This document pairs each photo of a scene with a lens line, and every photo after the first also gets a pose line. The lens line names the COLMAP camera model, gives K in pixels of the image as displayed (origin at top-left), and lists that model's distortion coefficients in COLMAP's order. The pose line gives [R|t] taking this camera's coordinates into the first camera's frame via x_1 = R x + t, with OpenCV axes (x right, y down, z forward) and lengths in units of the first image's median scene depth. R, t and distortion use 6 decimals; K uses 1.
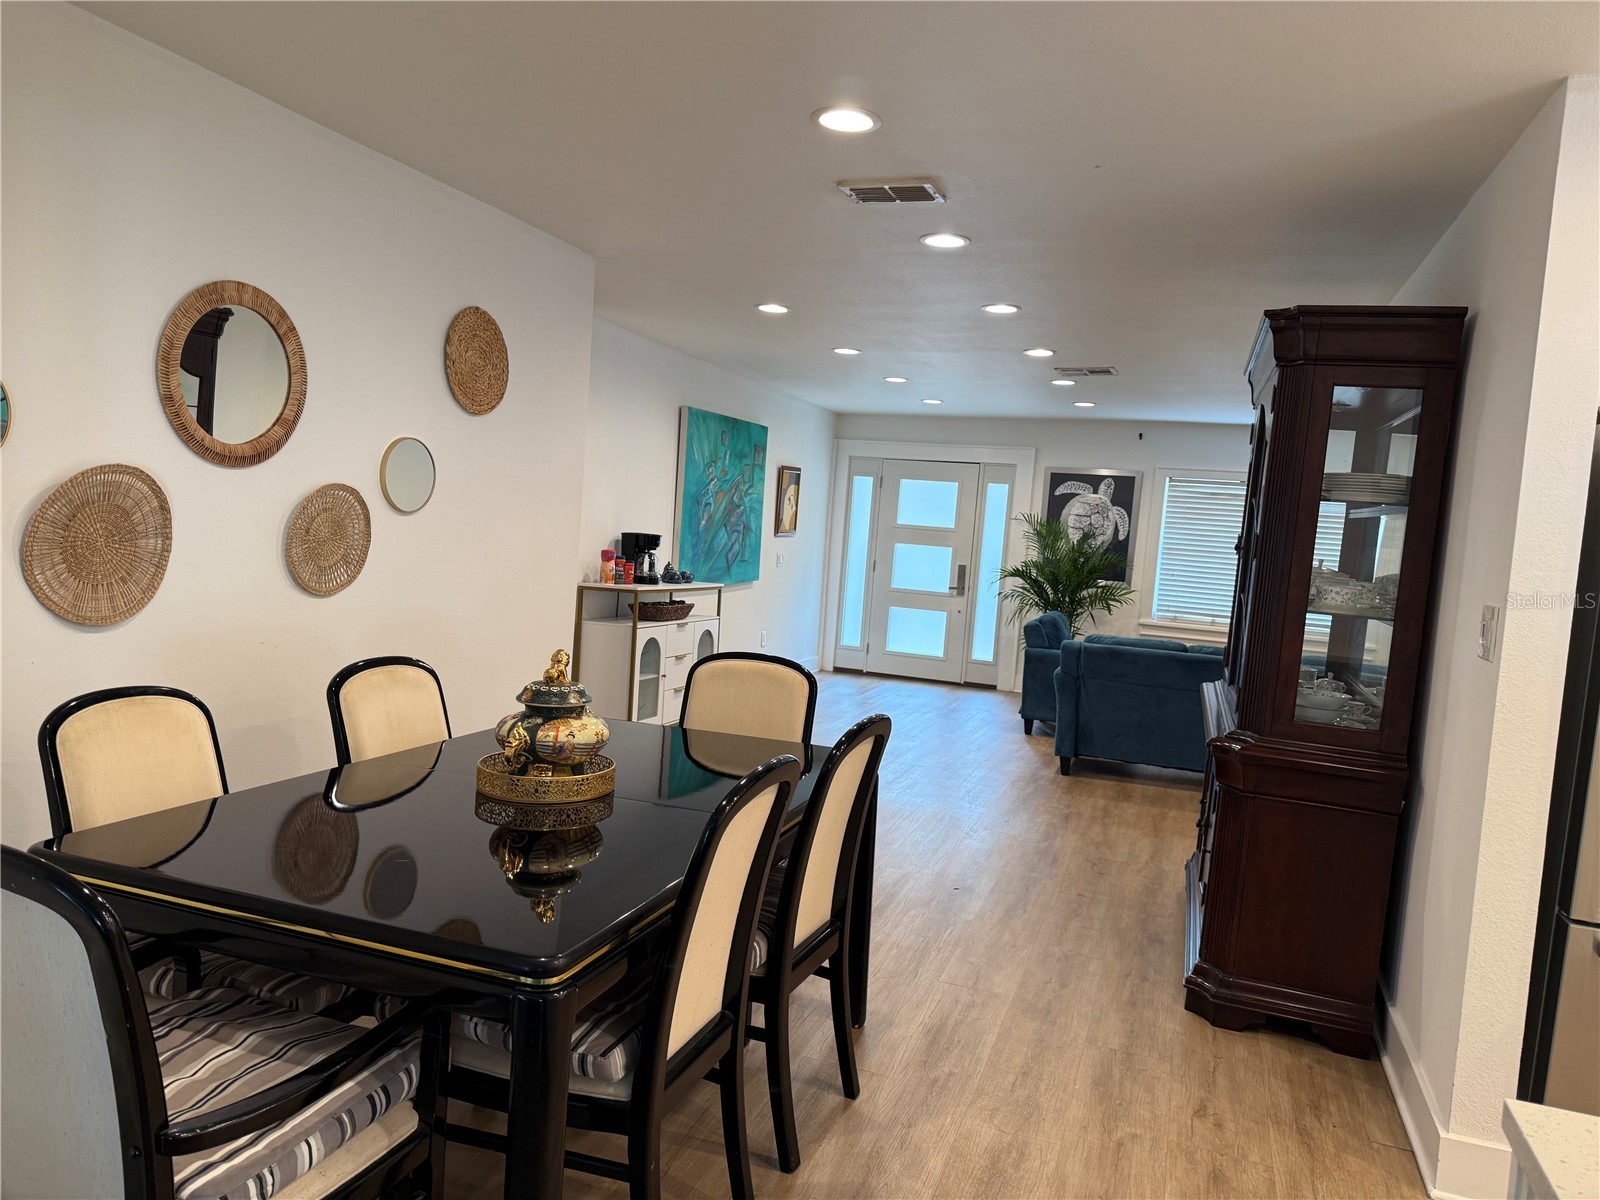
lens RADIAL K [[1115.5, 0, 800.0], [0, 1115.5, 600.0], [0, 0, 1]] dist [0.128994, -0.220083]
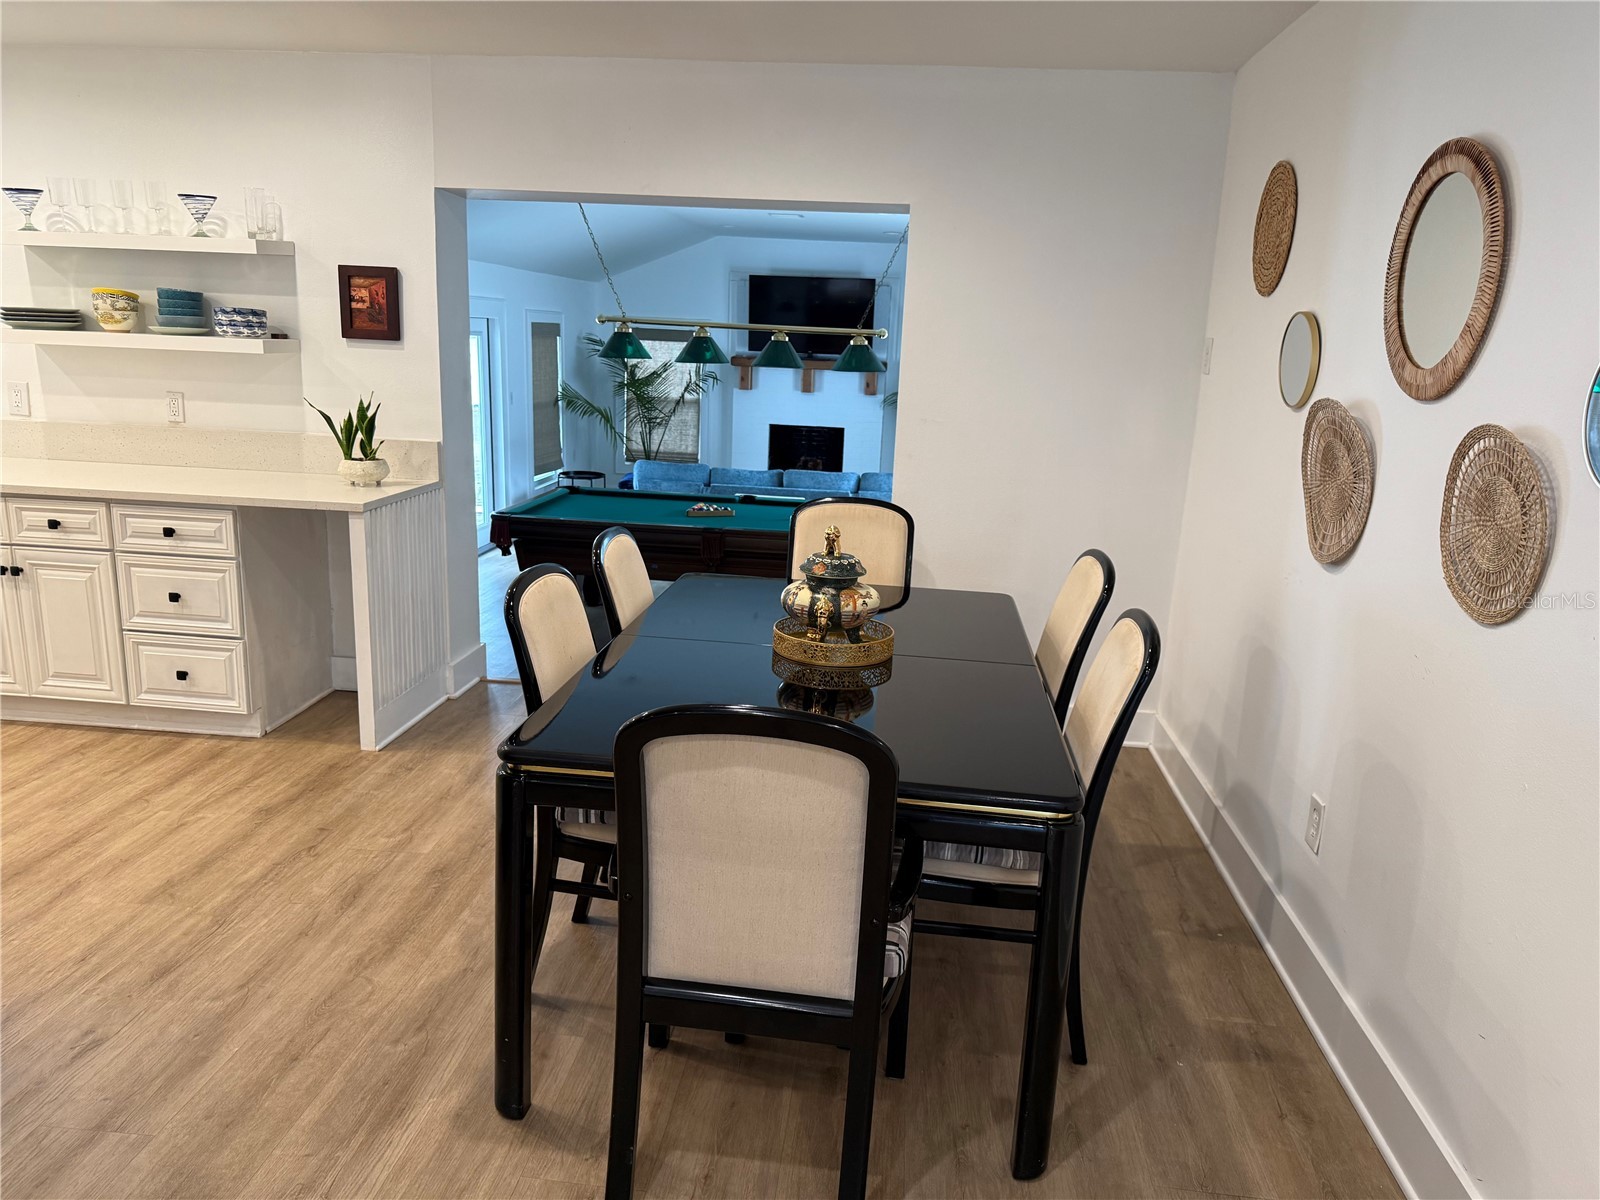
lens RADIAL K [[1115.5, 0, 800.0], [0, 1115.5, 600.0], [0, 0, 1]] dist [0.128994, -0.220083]
pose [[-0.963465, -0.053867, -0.262360, 0.026169], [-0.128046, 0.953008, 0.274556, -0.048390], [0.235242, 0.298119, -0.925087, 0.542825]]
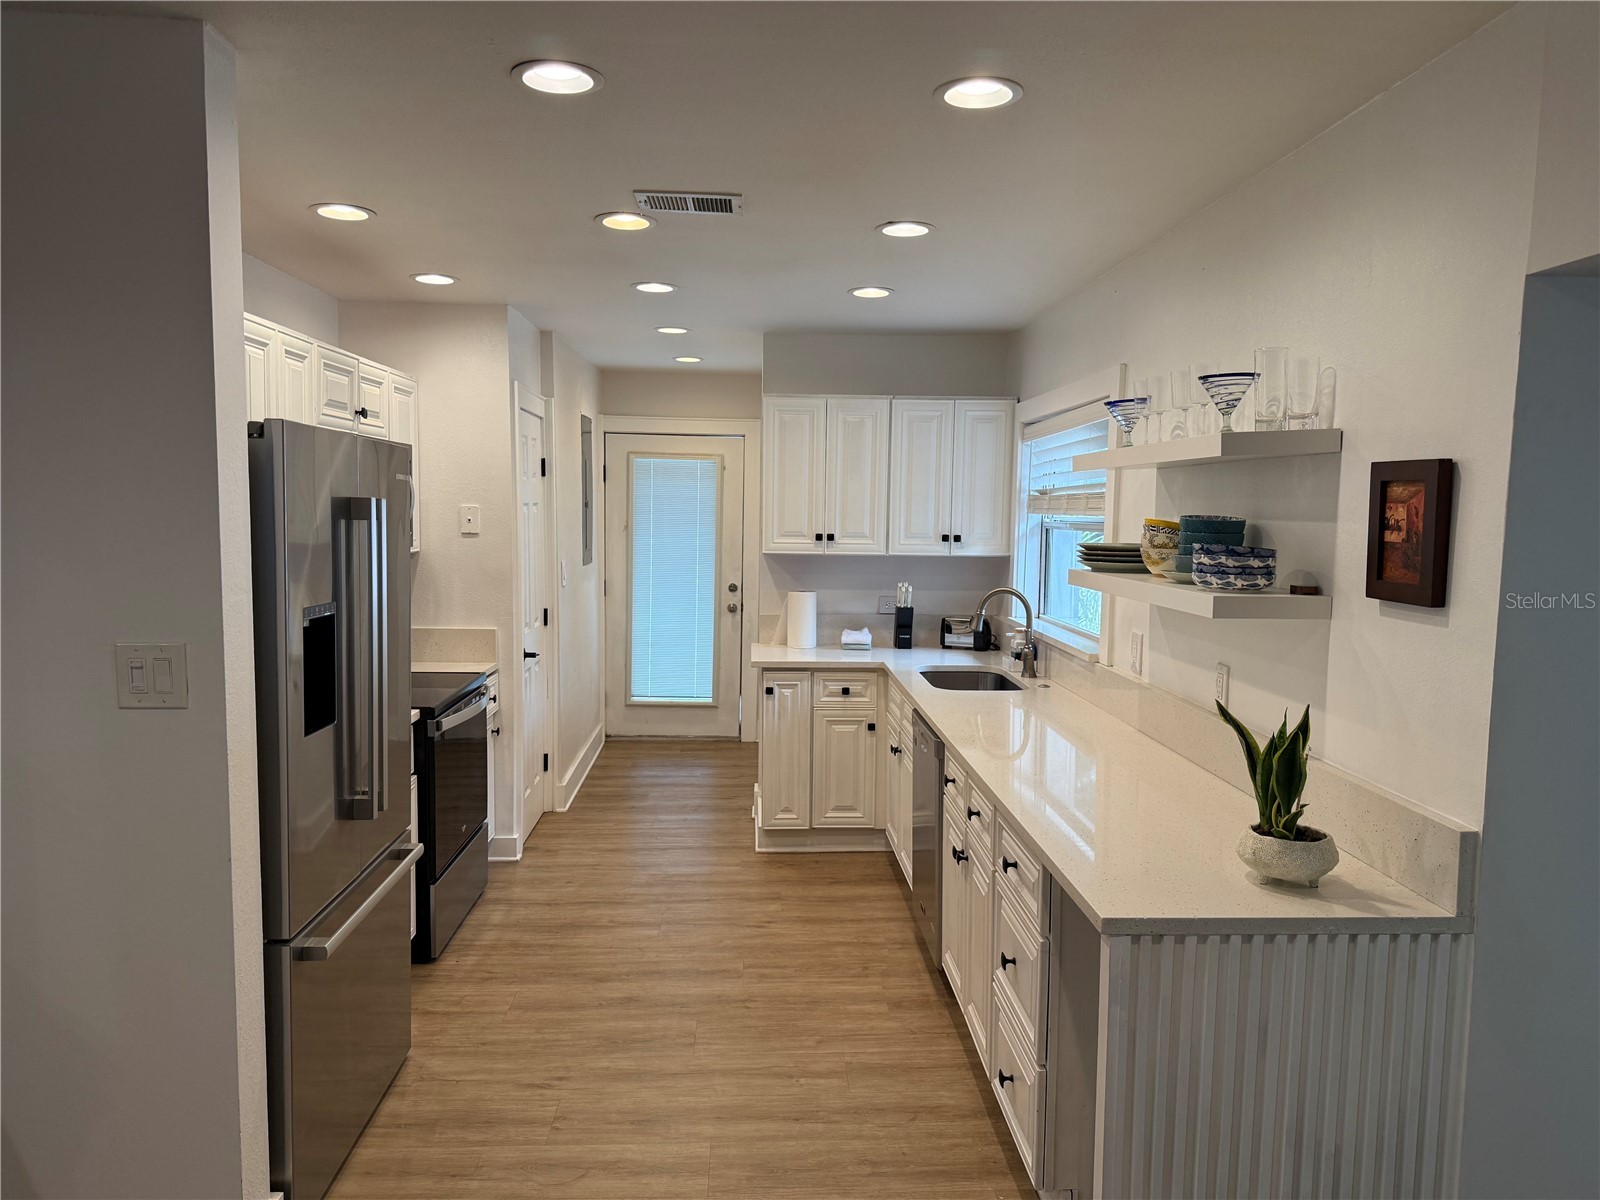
lens RADIAL K [[1115.5, 0, 800.0], [0, 1115.5, 600.0], [0, 0, 1]] dist [0.128994, -0.220083]
pose [[-0.340745, -0.152710, 0.927671, -0.093700], [0.041241, 0.983342, 0.177023, -0.046642], [-0.939251, 0.098578, -0.328771, 0.231810]]
